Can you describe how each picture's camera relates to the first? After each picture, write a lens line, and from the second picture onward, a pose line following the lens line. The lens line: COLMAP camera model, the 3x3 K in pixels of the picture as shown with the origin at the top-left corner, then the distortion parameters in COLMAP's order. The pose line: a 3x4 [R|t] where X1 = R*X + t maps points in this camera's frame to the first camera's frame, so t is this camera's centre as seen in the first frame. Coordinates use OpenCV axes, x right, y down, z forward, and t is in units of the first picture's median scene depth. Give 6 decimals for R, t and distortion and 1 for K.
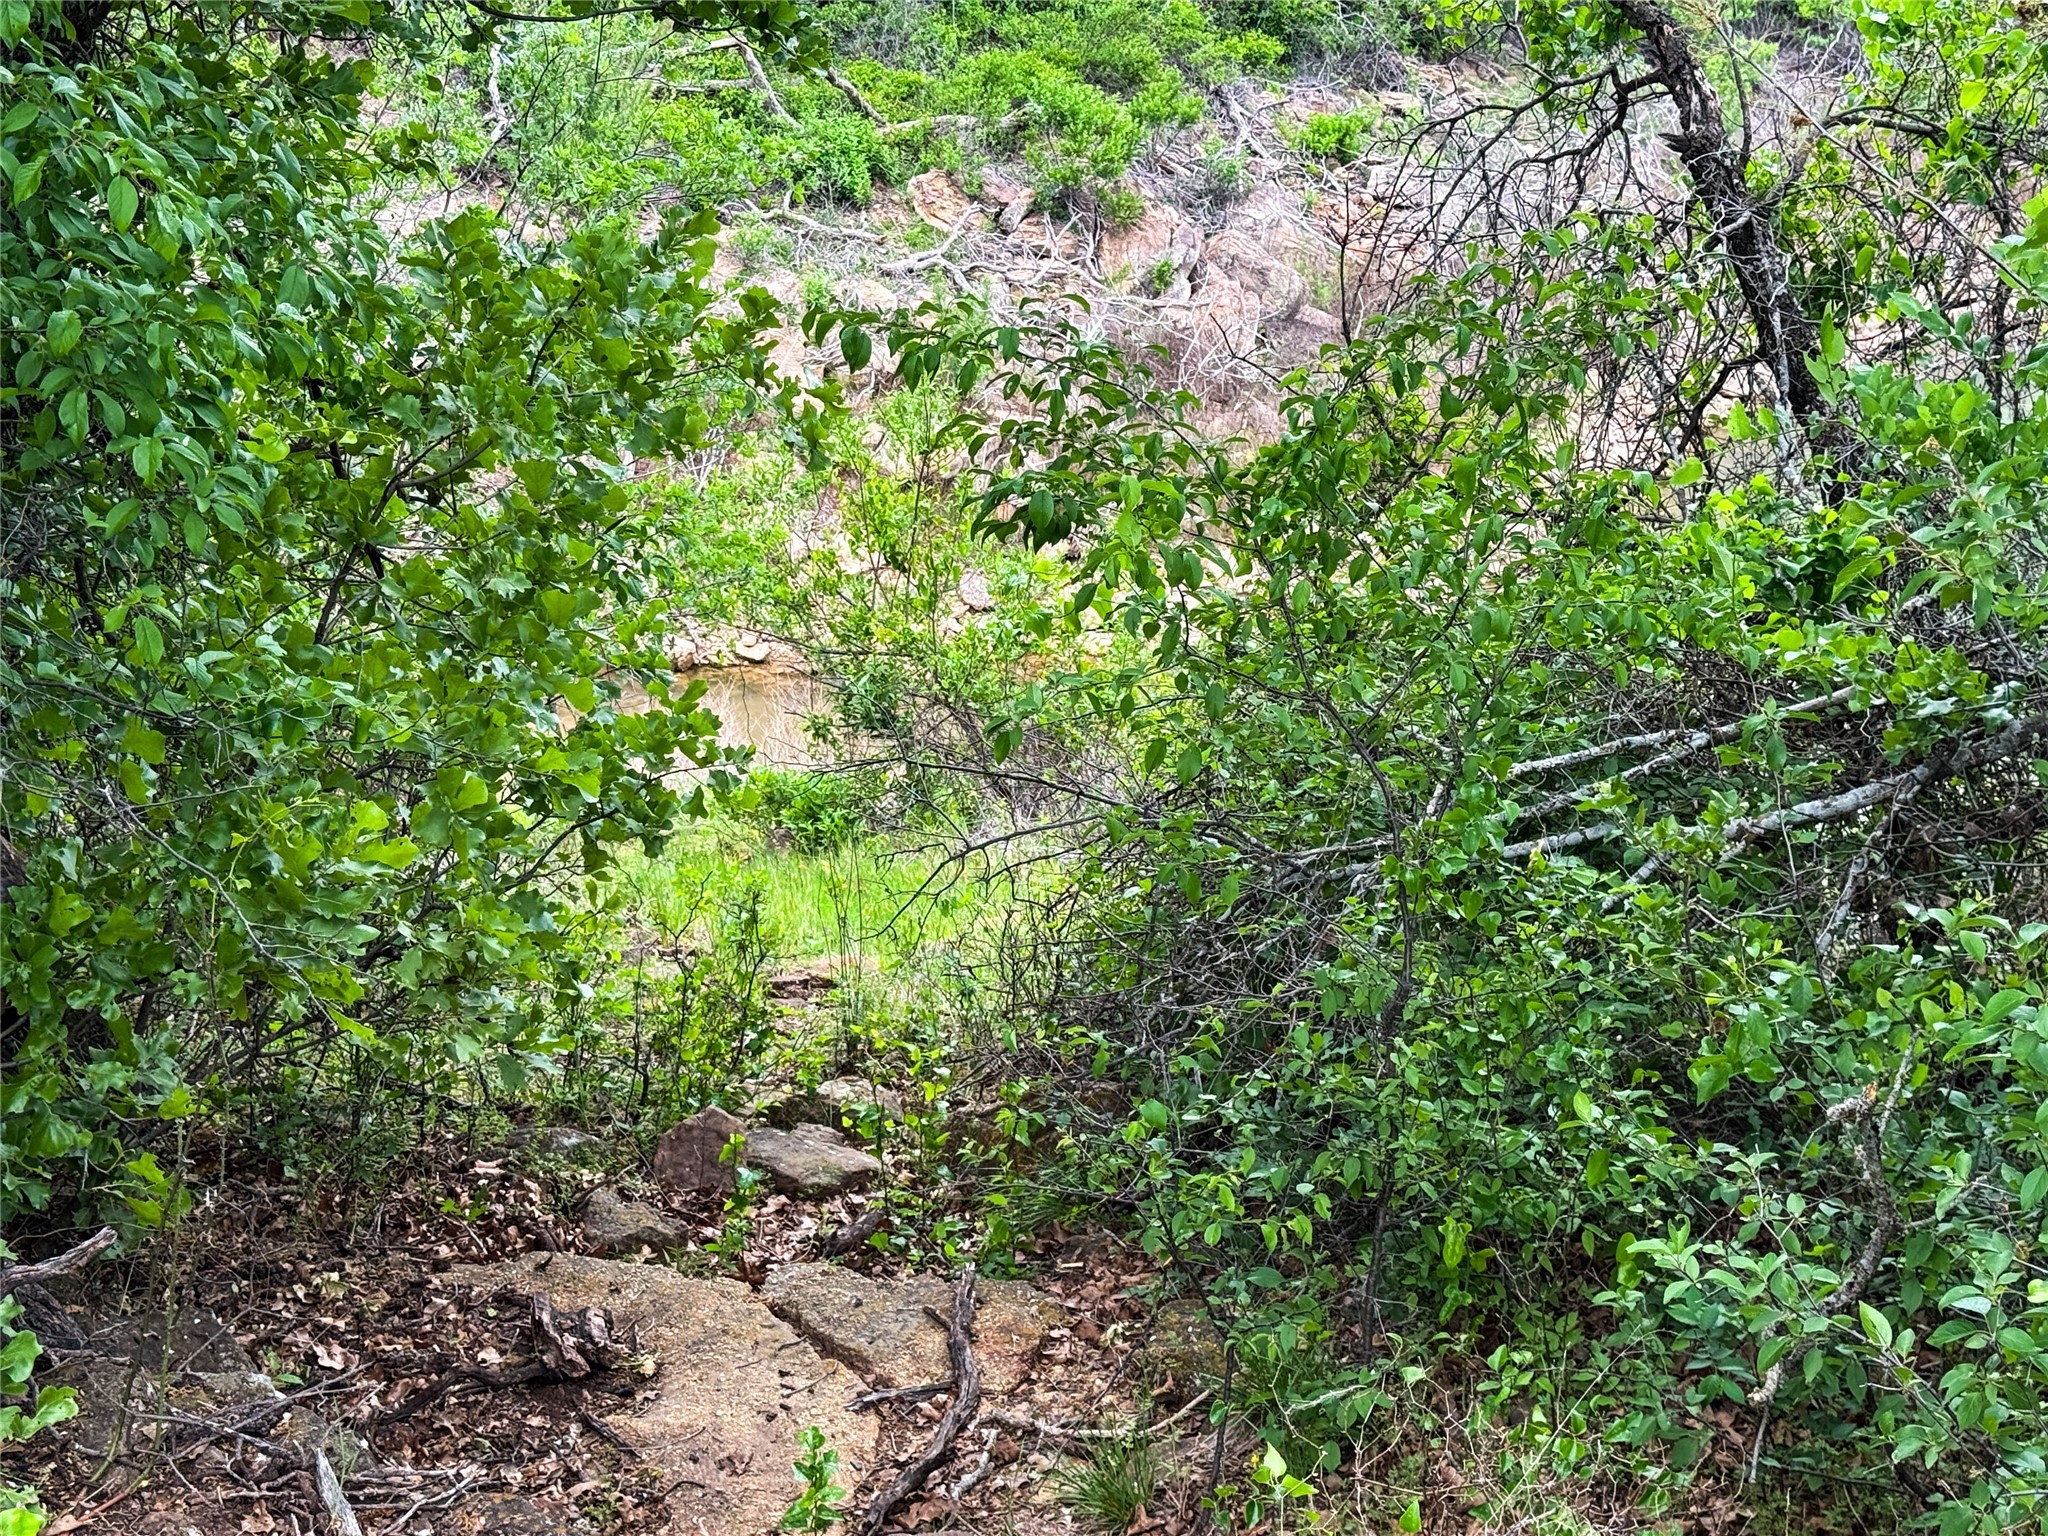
lens RADIAL K [[2984.1, 0, 1024.0], [0, 2984.1, 768.0], [0, 0, 1]] dist [0.117114, 0.002011]
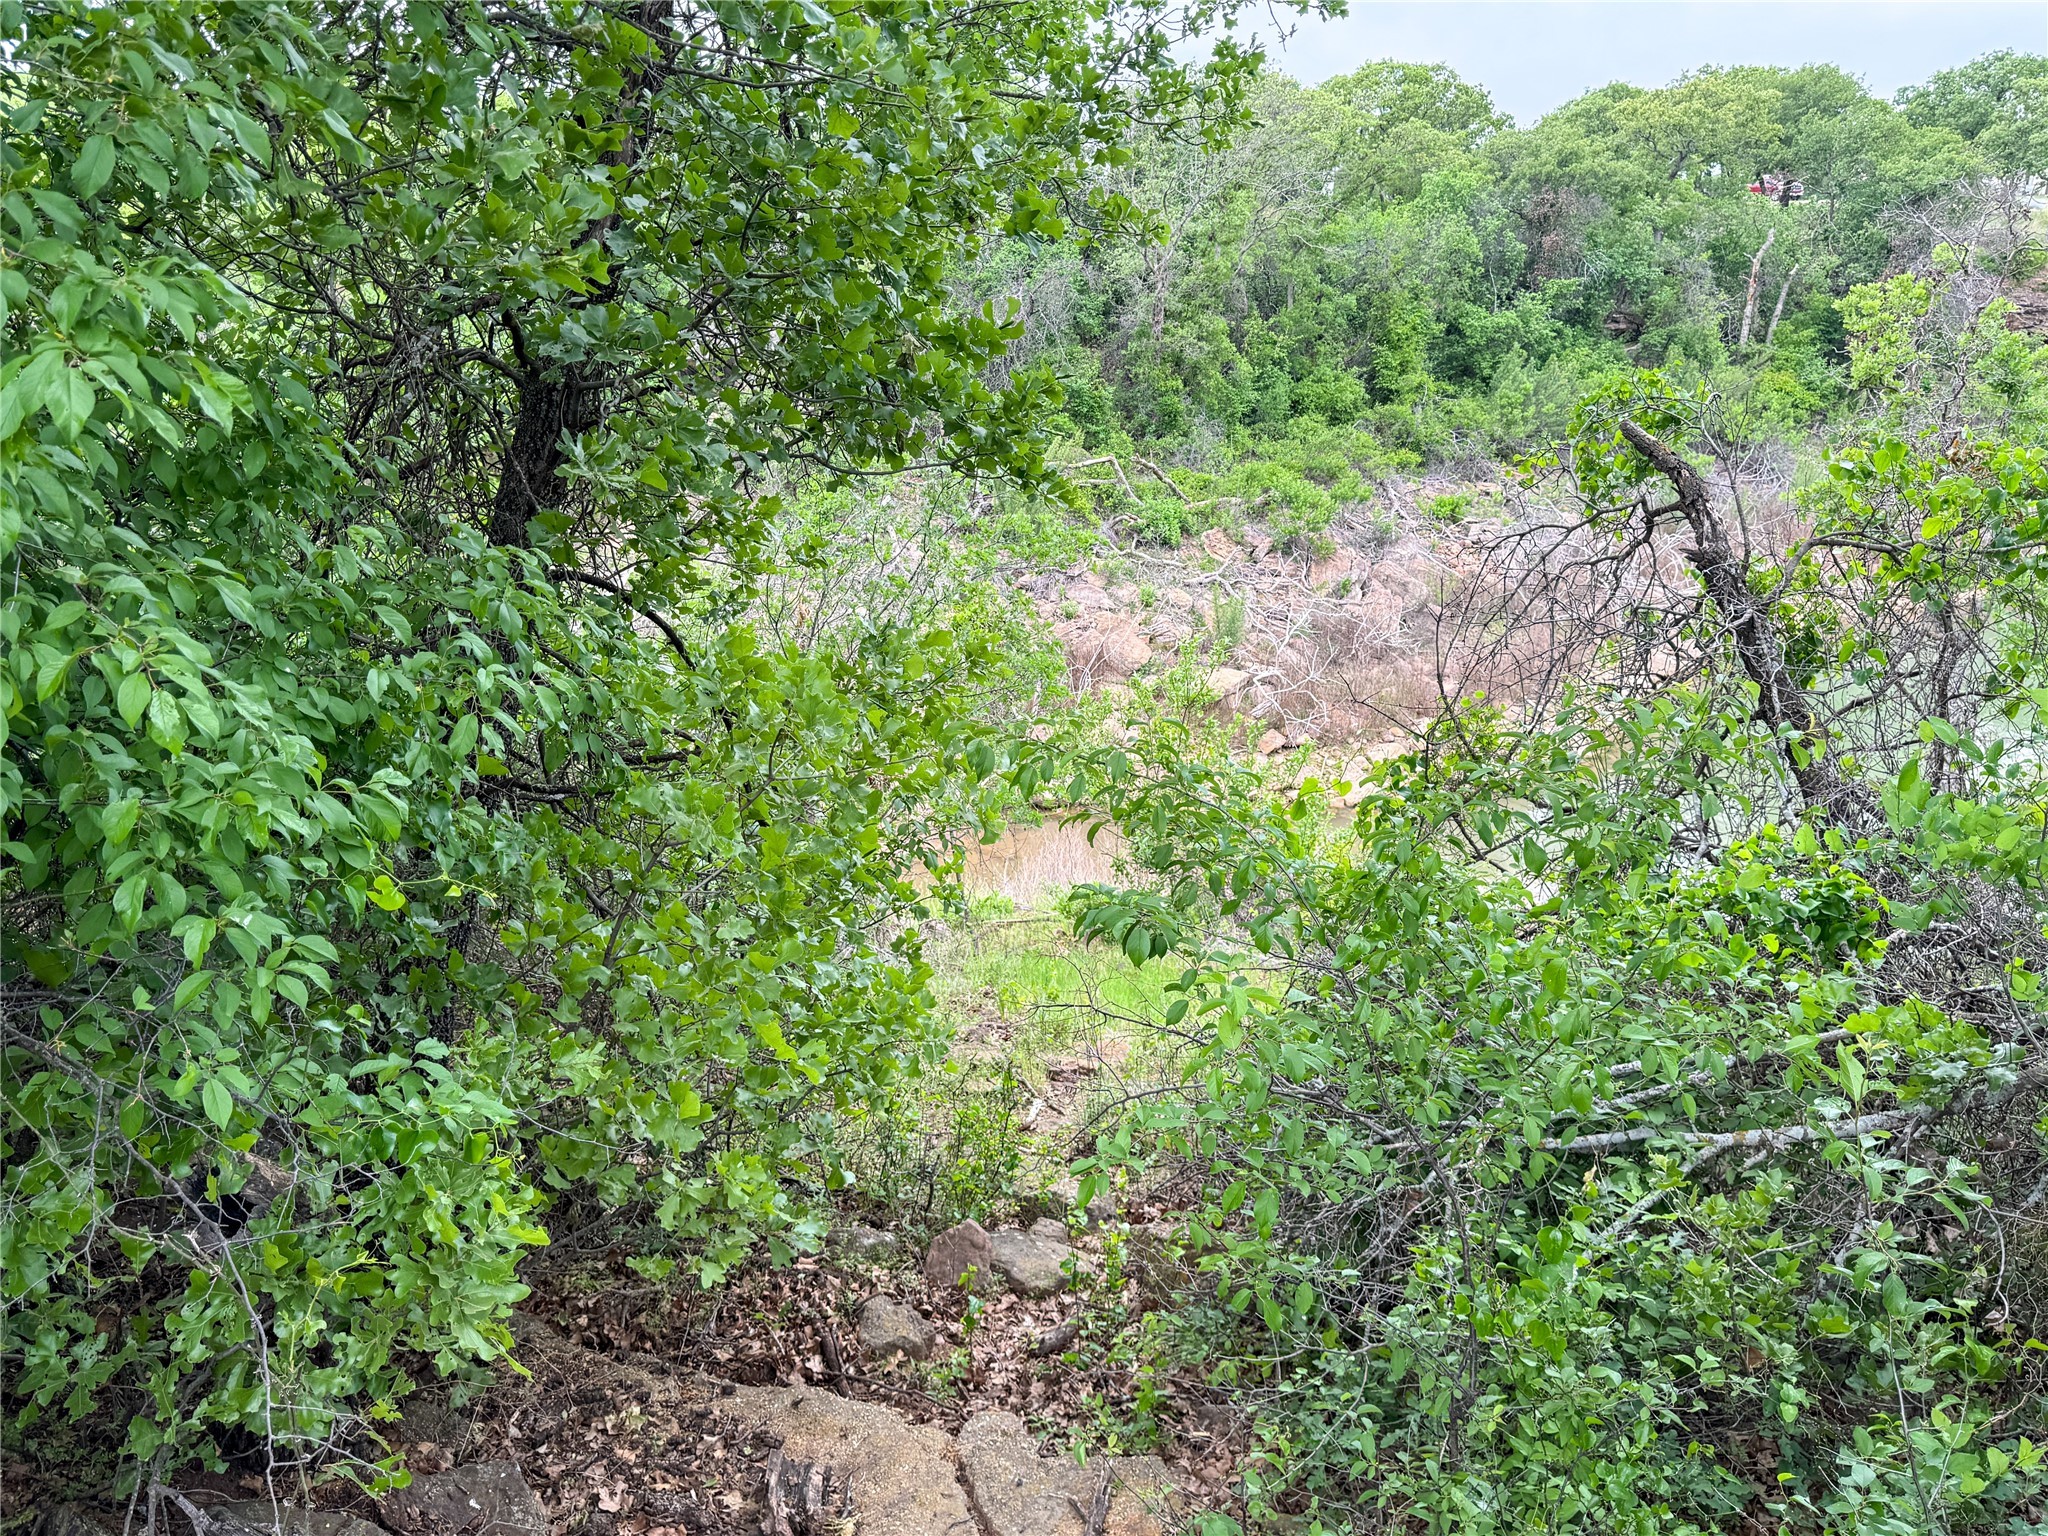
lens RADIAL K [[1562.7, 0, 1013.2], [0, 1562.7, 736.2], [0, 0, 1]] dist [0.136371, -0.312530]
pose [[0.985973, 0.026102, -0.164848, 0.040361], [-0.035642, 0.997840, -0.055179, -0.089870], [0.163052, 0.060281, 0.984774, 0.297427]]
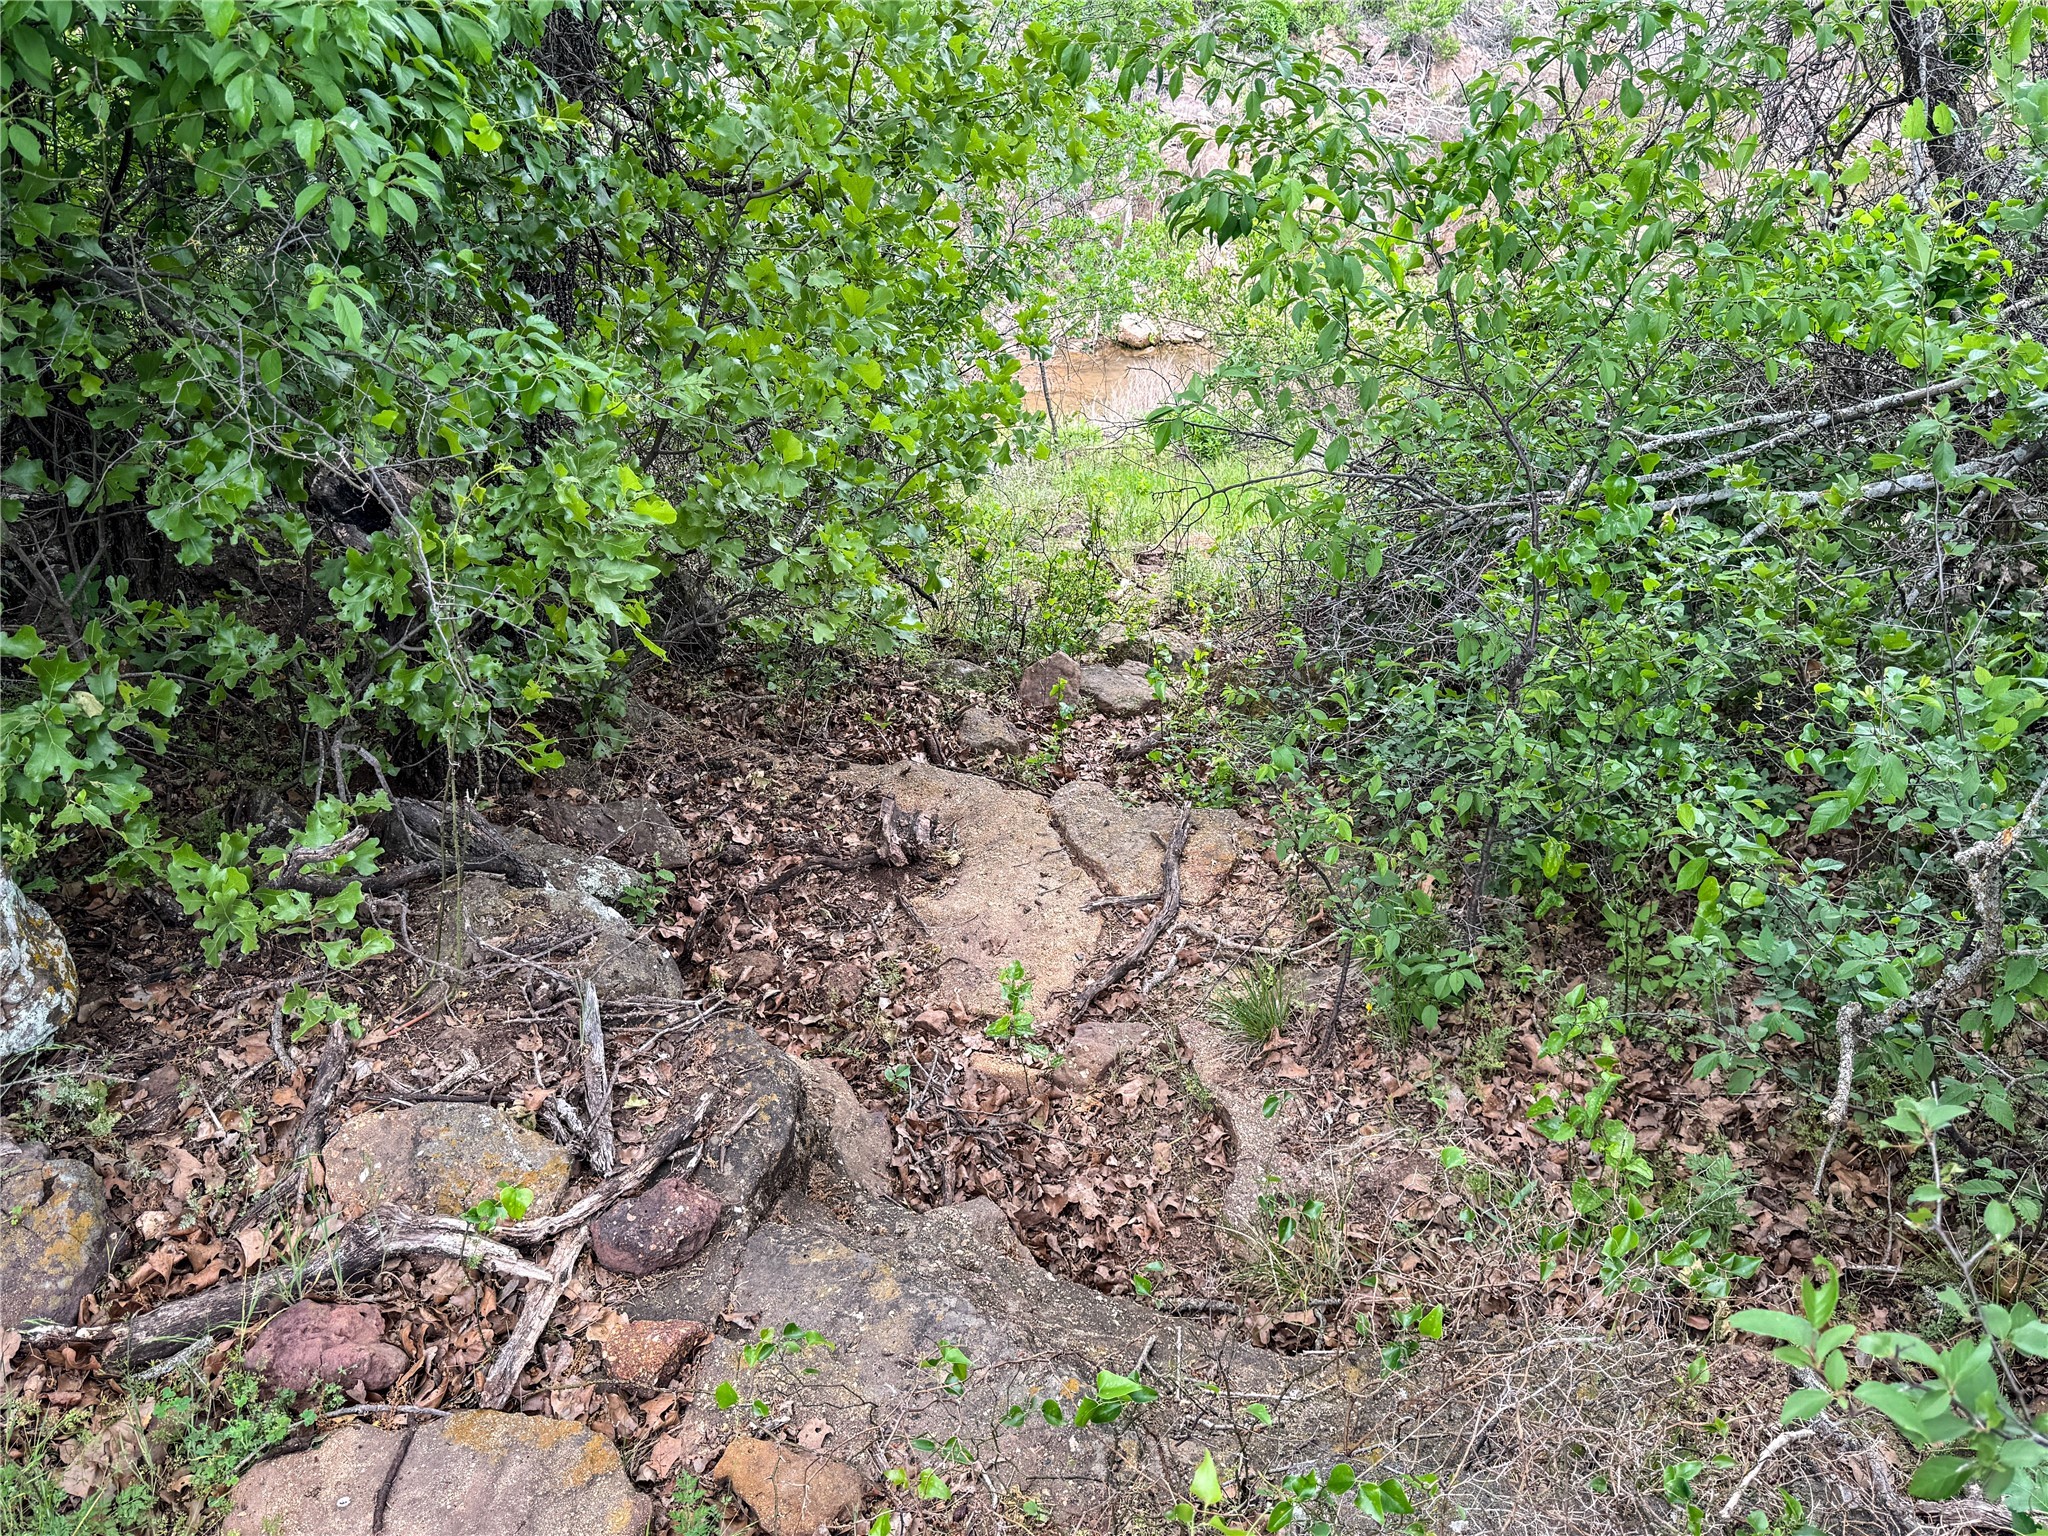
lens RADIAL K [[1560.7, 0, 1014.3], [0, 1560.7, 772.6], [0, 0, 1]] dist [0.085269, -0.104637]
pose [[0.976067, 0.072682, -0.204965, 0.046183], [-0.023322, 0.972046, 0.233631, -0.012769], [0.216216, -0.223259, 0.950477, 0.278317]]
